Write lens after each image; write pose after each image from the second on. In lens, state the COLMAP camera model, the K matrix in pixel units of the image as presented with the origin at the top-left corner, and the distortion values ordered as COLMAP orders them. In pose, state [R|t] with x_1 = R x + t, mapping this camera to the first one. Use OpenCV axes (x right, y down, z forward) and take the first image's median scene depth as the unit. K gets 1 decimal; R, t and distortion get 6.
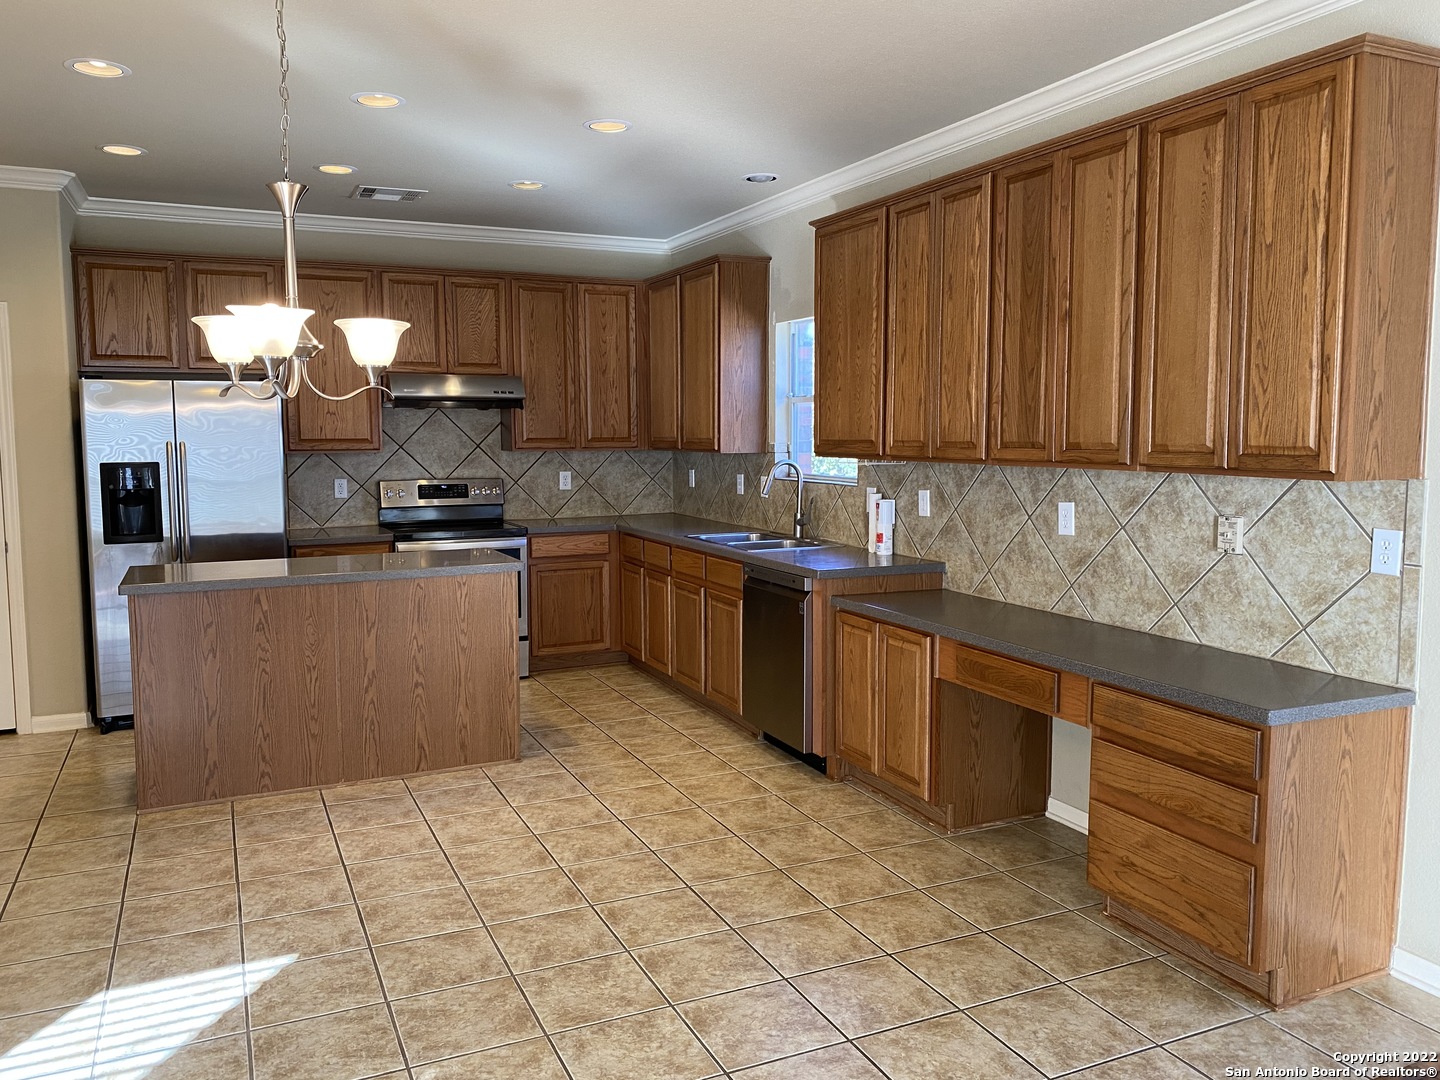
lens RADIAL K [[1101.1, 0, 718.8], [0, 1101.1, 524.1], [0, 0, 1]] dist [0.033918, -0.029524]
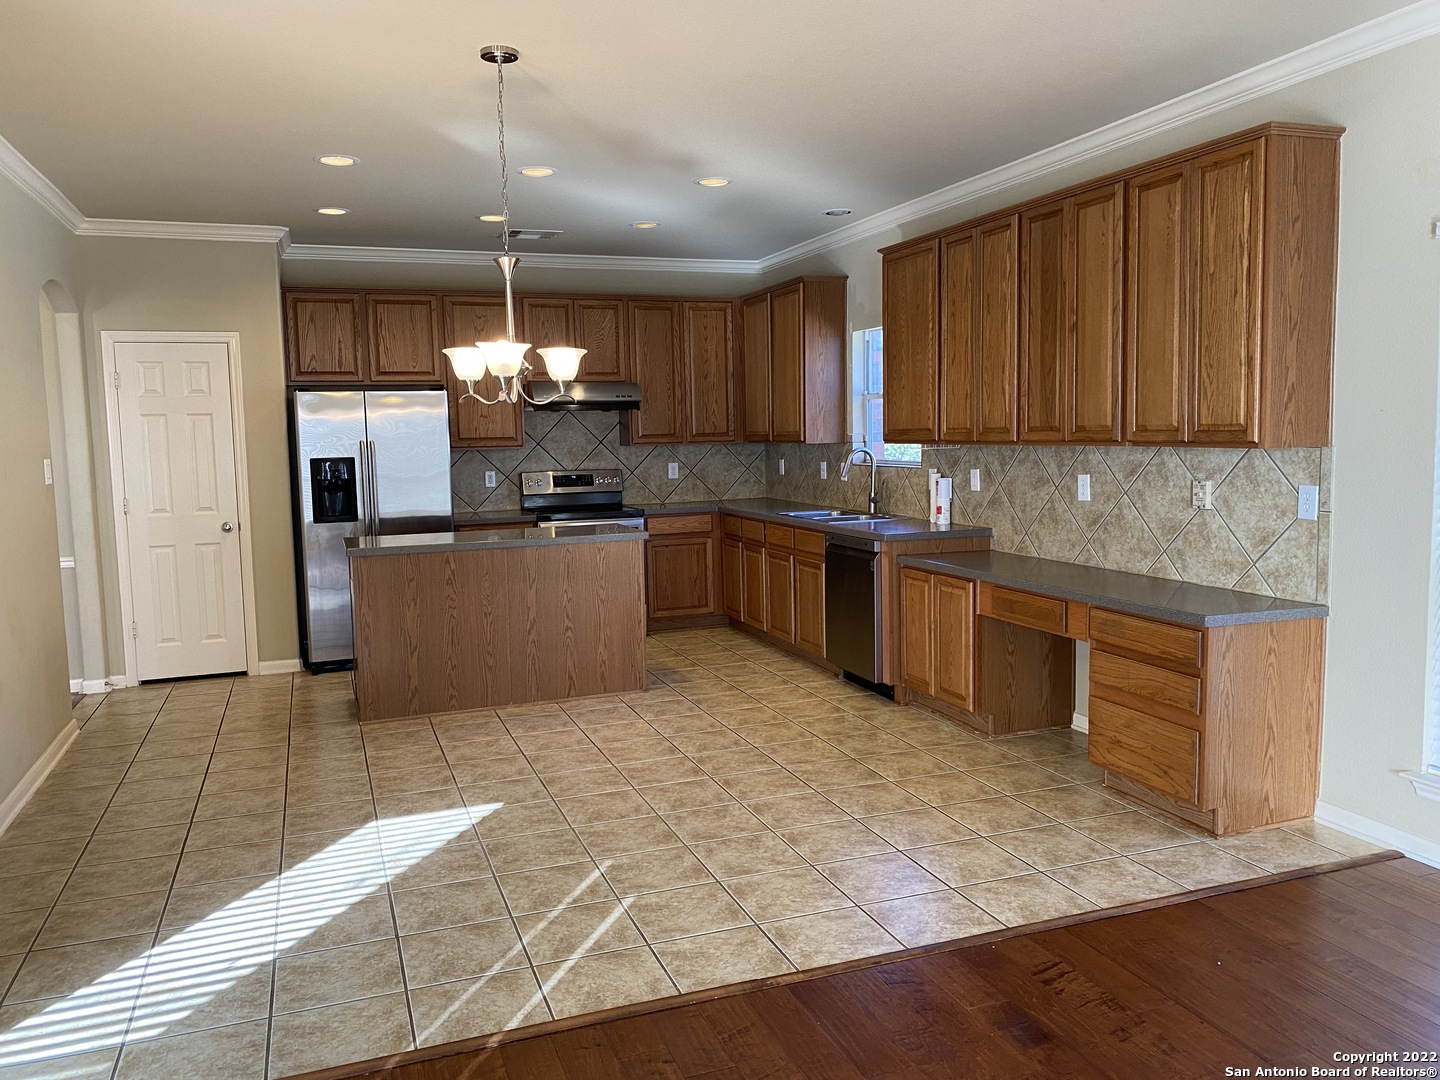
lens RADIAL K [[1101.1, 0, 723.2], [0, 1101.1, 529.9], [0, 0, 1]] dist [0.033918, -0.029524]
pose [[0.996939, -0.010315, -0.077501, 0.005003], [0.010688, 0.999933, 0.004404, 0.033846], [0.077451, -0.005218, 0.996983, -0.284375]]
